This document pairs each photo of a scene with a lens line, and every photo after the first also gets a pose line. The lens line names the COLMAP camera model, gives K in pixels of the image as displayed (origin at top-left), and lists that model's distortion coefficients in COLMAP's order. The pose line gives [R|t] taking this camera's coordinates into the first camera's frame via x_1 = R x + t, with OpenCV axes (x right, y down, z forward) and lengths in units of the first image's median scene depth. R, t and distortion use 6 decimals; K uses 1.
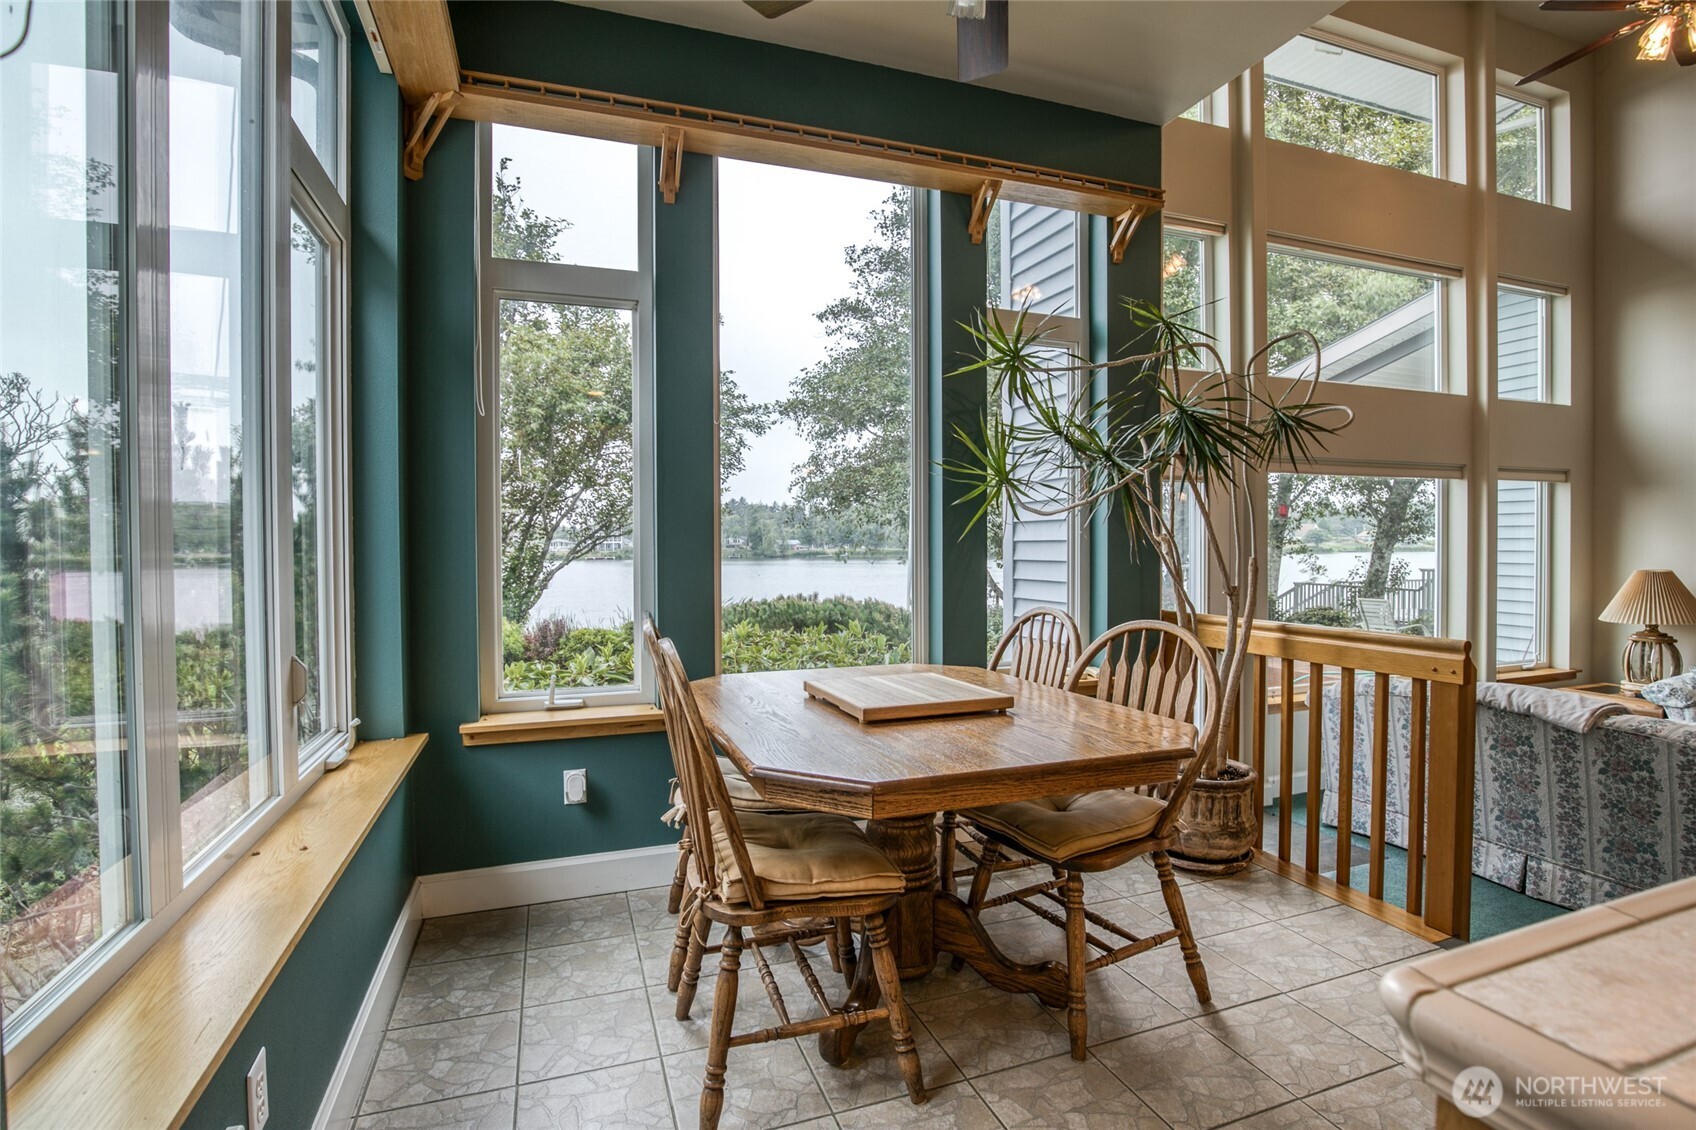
lens RADIAL K [[785.7, 0, 842.3], [0, 785.7, 555.2], [0, 0, 1]] dist [-0.032677, 0.004377]
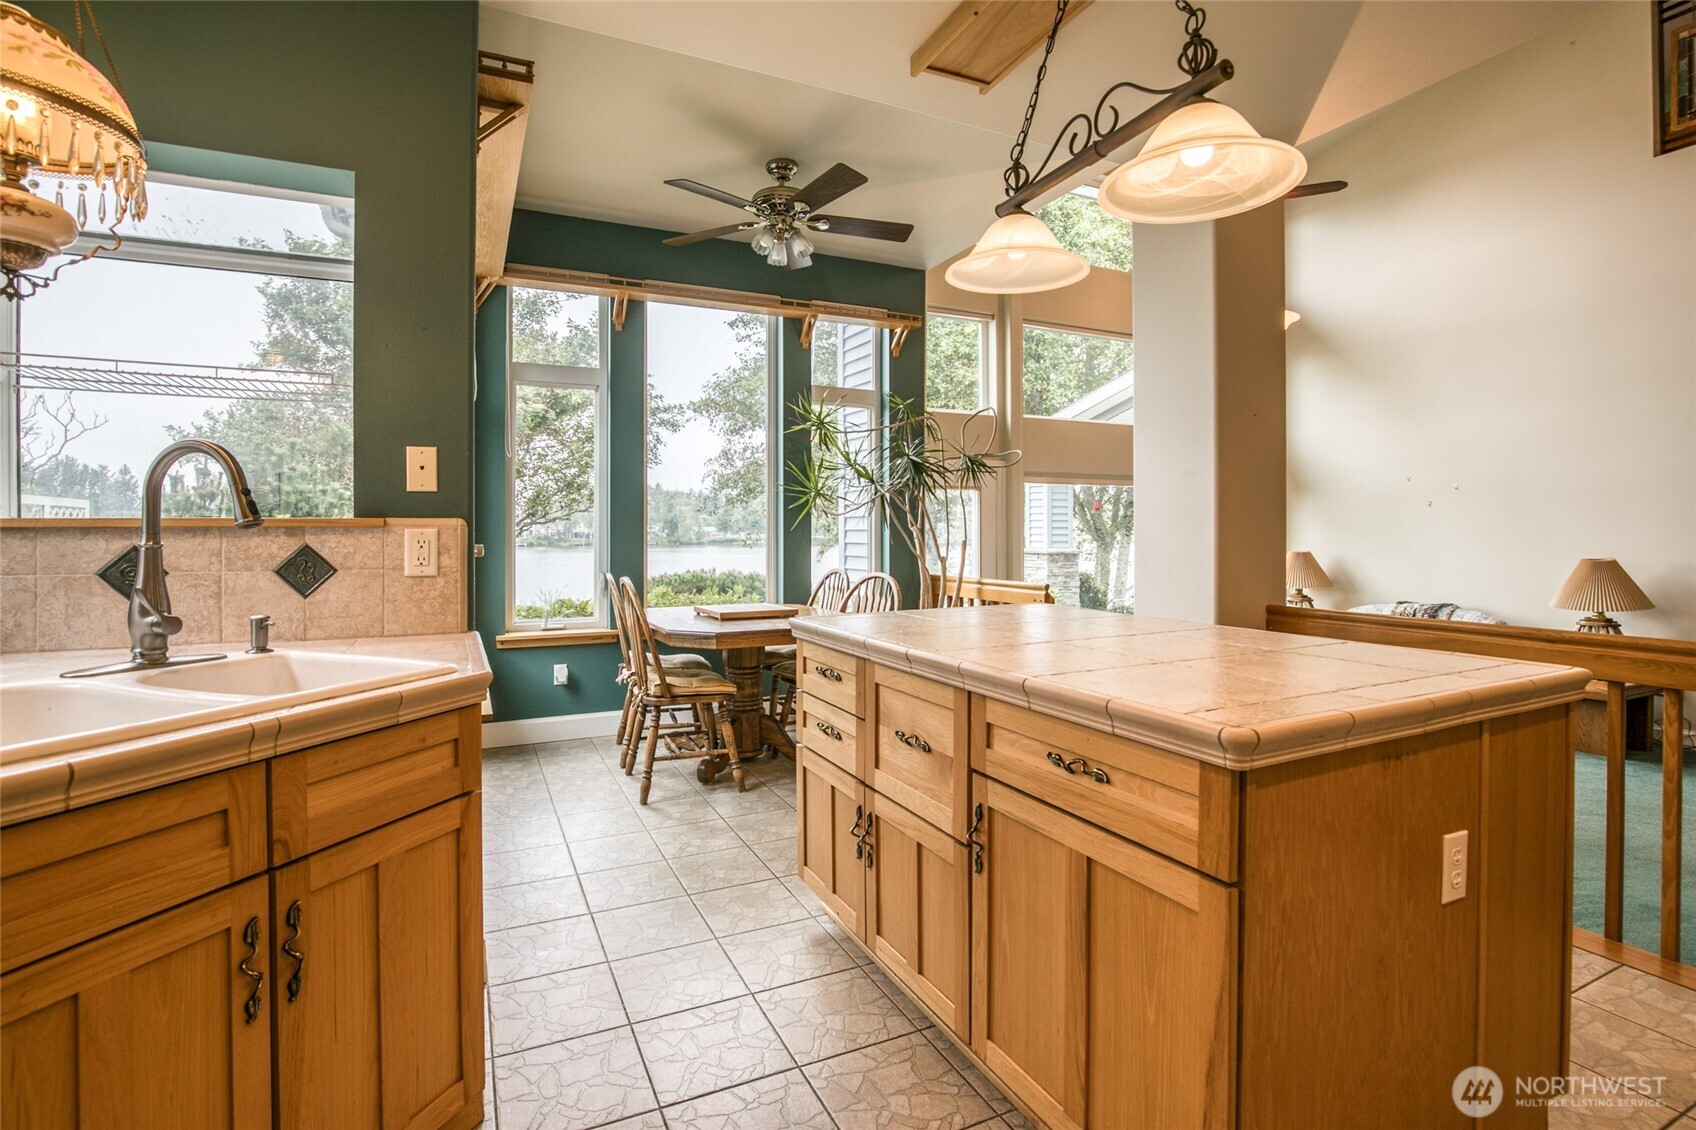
lens RADIAL K [[785.7, 0, 811.8], [0, 785.7, 524.9], [0, 0, 1]] dist [-0.032677, 0.004377]
pose [[0.997732, 0.003092, 0.067234, 0.076827], [-0.001603, 0.999752, -0.022193, 0.007277], [-0.067286, 0.022035, 0.997490, -0.648428]]
